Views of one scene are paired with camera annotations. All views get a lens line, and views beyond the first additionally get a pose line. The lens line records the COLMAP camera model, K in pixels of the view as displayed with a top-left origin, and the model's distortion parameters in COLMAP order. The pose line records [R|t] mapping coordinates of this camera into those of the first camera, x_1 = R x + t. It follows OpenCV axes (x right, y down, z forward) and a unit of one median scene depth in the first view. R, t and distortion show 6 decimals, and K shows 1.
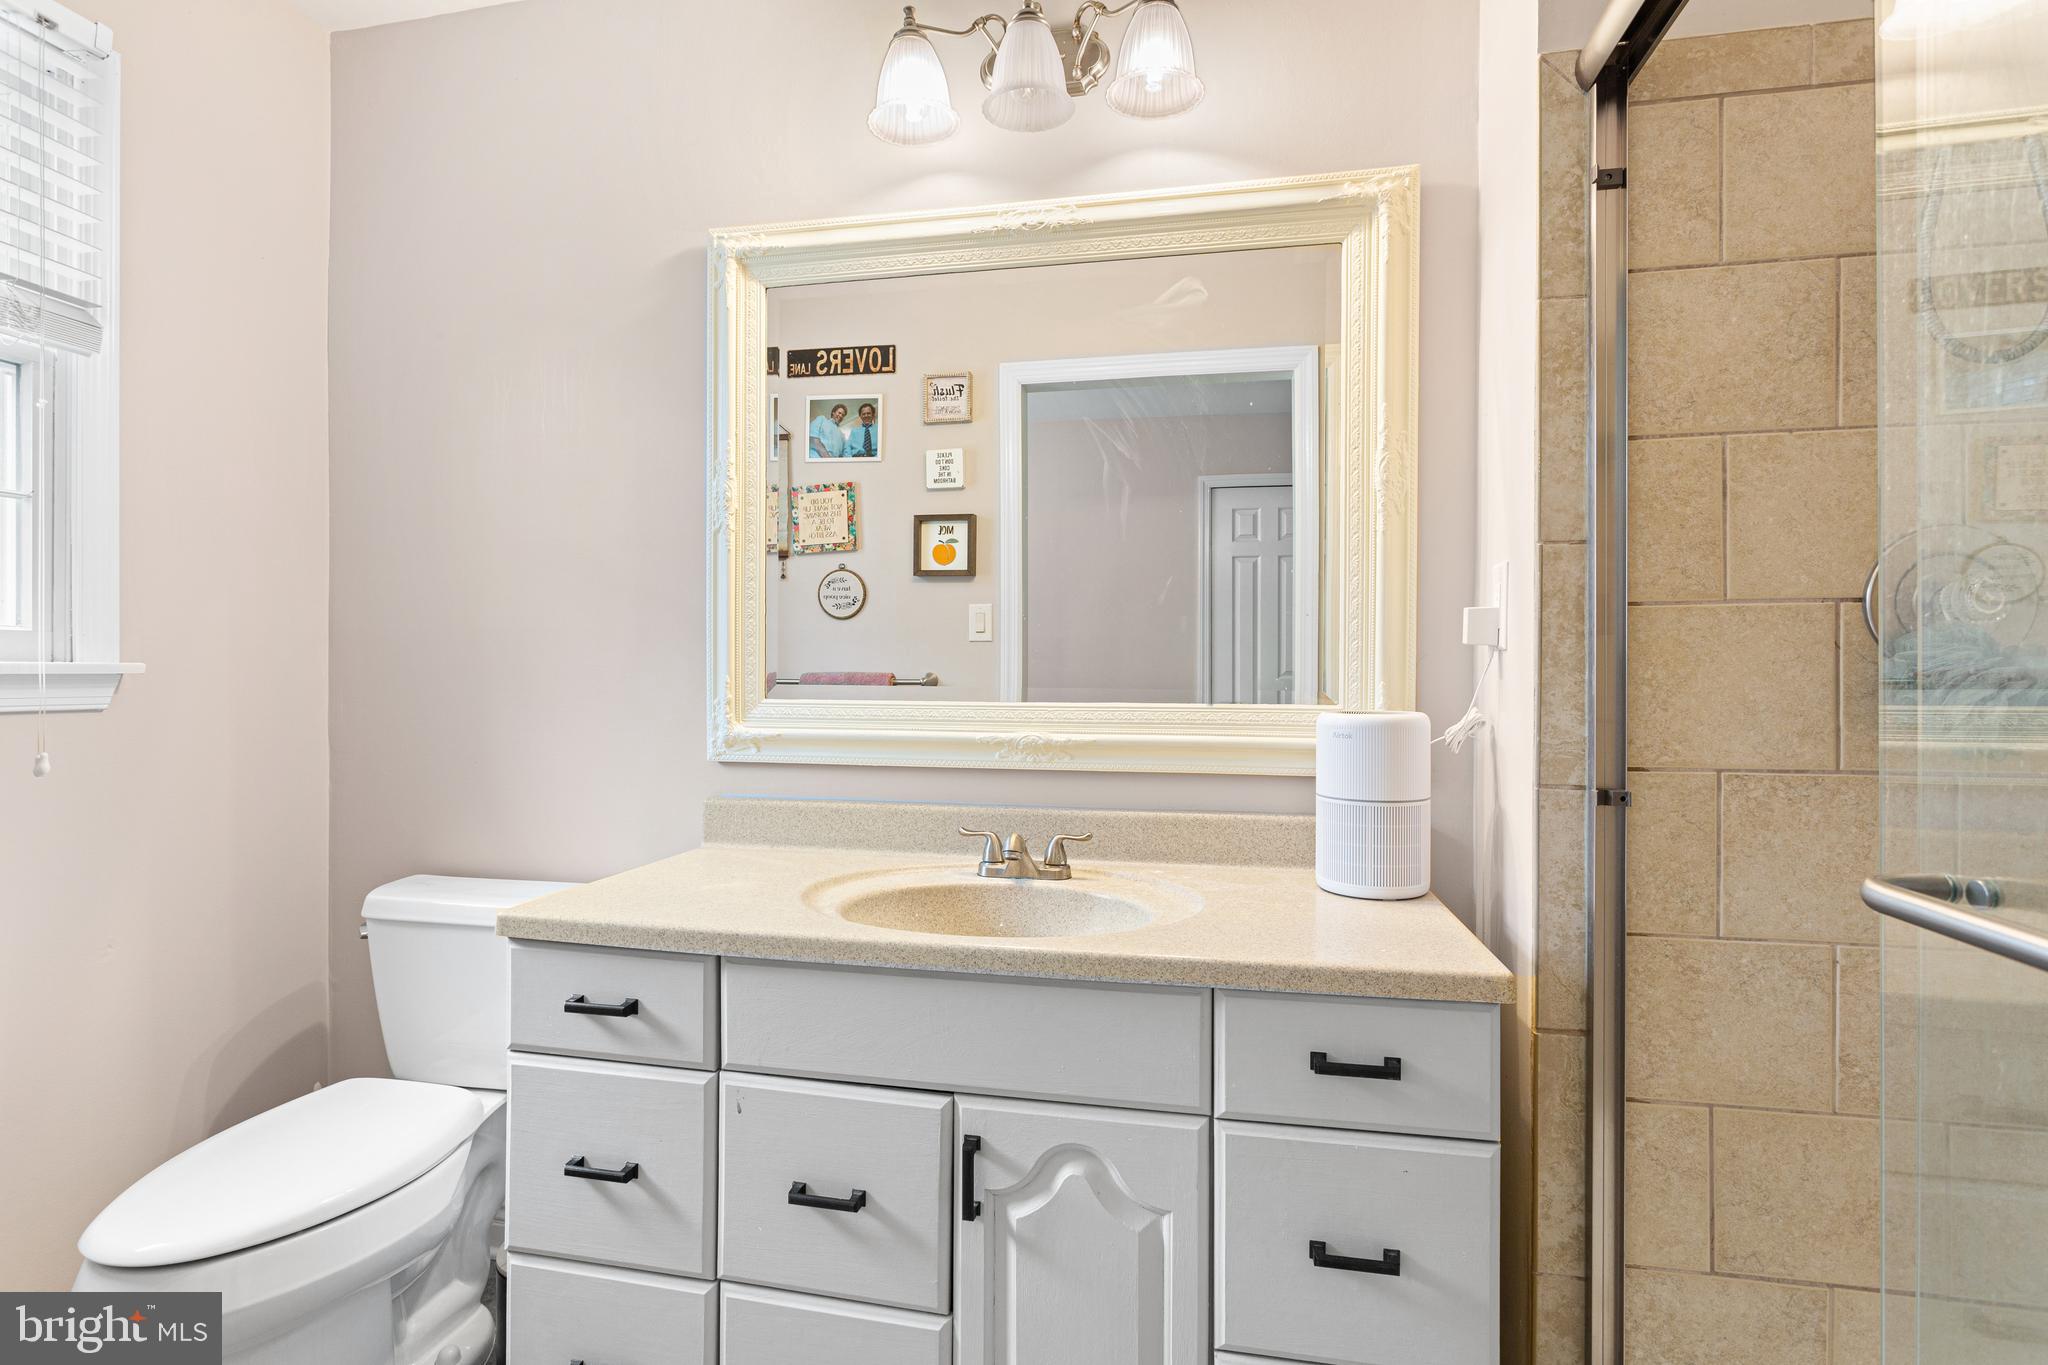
lens RADIAL K [[982.8, 0, 1017.8], [0, 982.8, 671.6], [0, 0, 1]] dist [-0.011225, 0.000063]
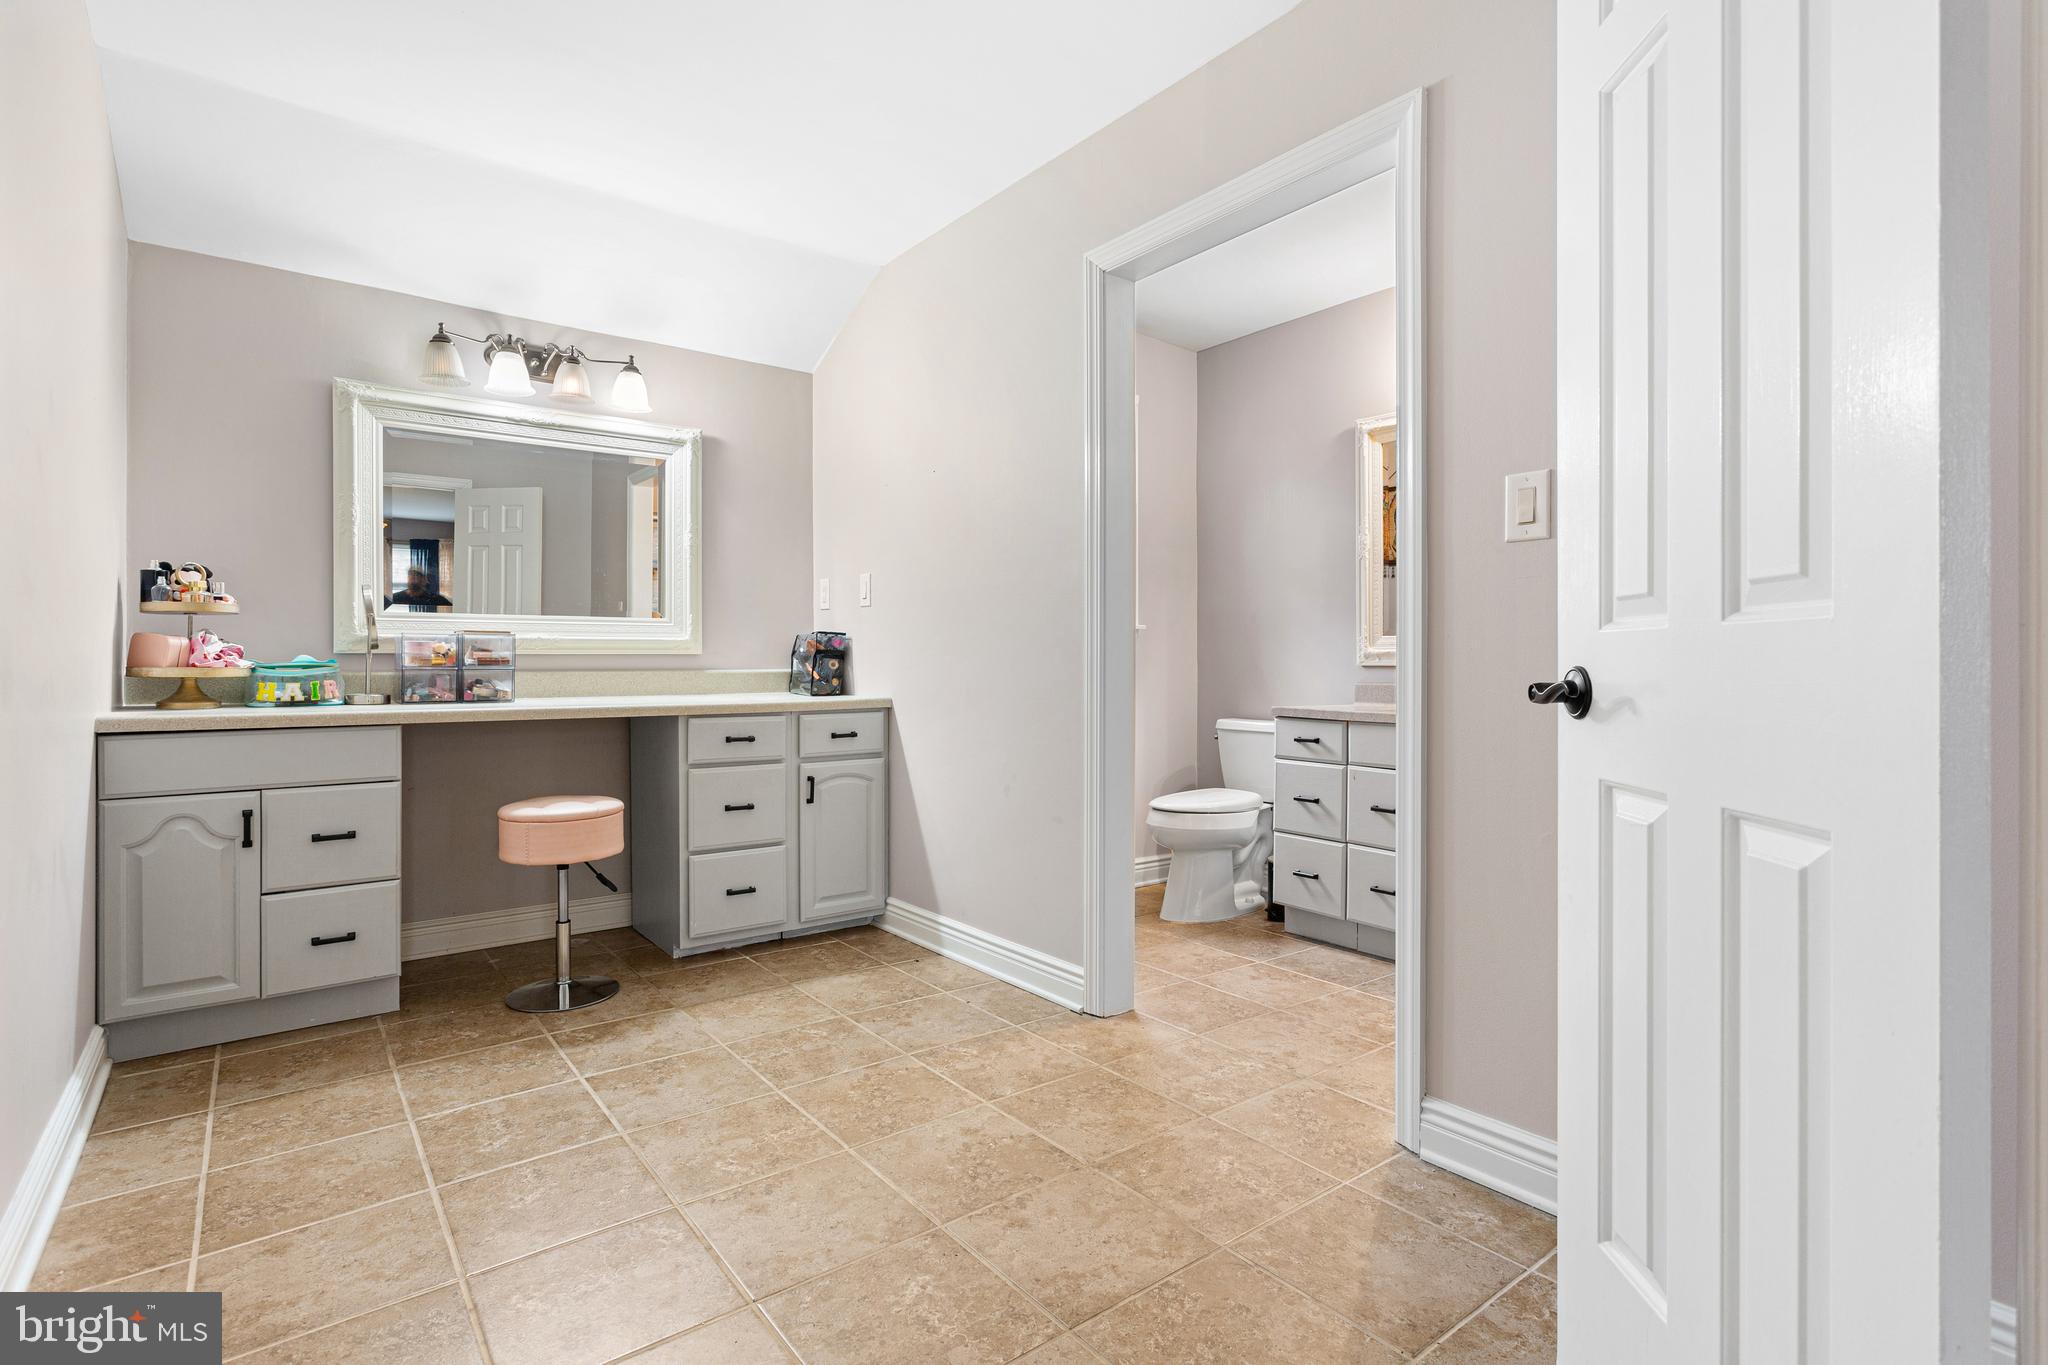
lens RADIAL K [[982.8, 0, 1017.8], [0, 982.8, 671.6], [0, 0, 1]] dist [-0.011225, 0.000063]
pose [[0.755177, -0.003422, -0.655512, 0.604768], [0.003687, 0.999993, -0.000973, 0.116723], [0.655511, -0.001682, 0.755184, -1.265636]]
